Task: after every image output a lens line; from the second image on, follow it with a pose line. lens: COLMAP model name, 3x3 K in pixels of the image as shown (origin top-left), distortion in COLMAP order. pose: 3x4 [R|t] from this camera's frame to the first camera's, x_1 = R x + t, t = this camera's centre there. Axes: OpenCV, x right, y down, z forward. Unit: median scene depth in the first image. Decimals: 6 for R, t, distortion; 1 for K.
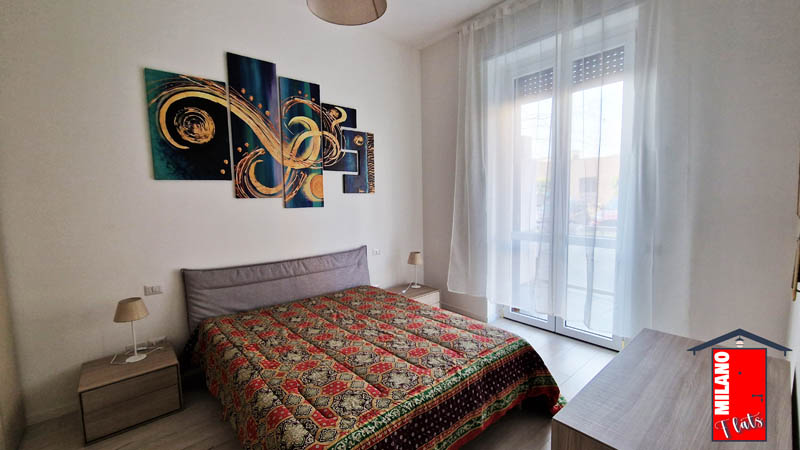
lens RADIAL K [[326.9, 0, 400.0], [0, 326.9, 225.0], [0, 0, 1]] dist [-0.001986, -0.000068]
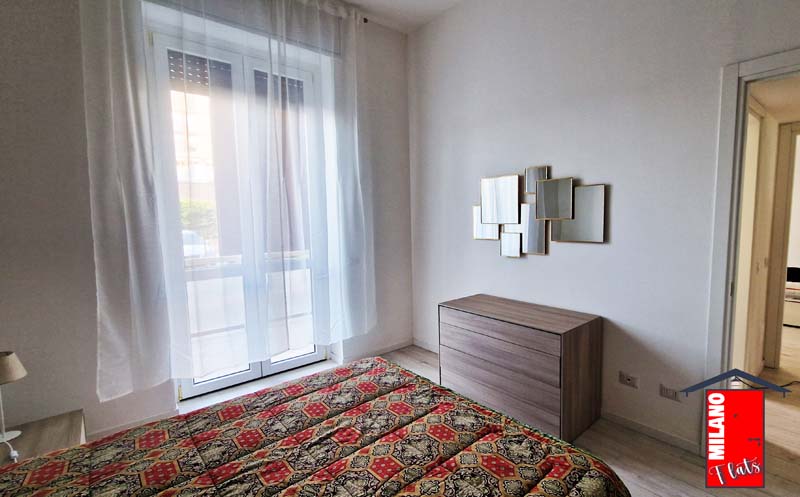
lens RADIAL K [[391.0, 0, 400.0], [0, 391.0, 248.5], [0, 0, 1]] dist [0.001625, 0.000126]
pose [[-0.000186, -0.060959, 0.998140, -0.756083], [0.106506, 0.992462, 0.060632, -0.044123], [-0.994312, 0.106320, 0.006307, 0.838592]]
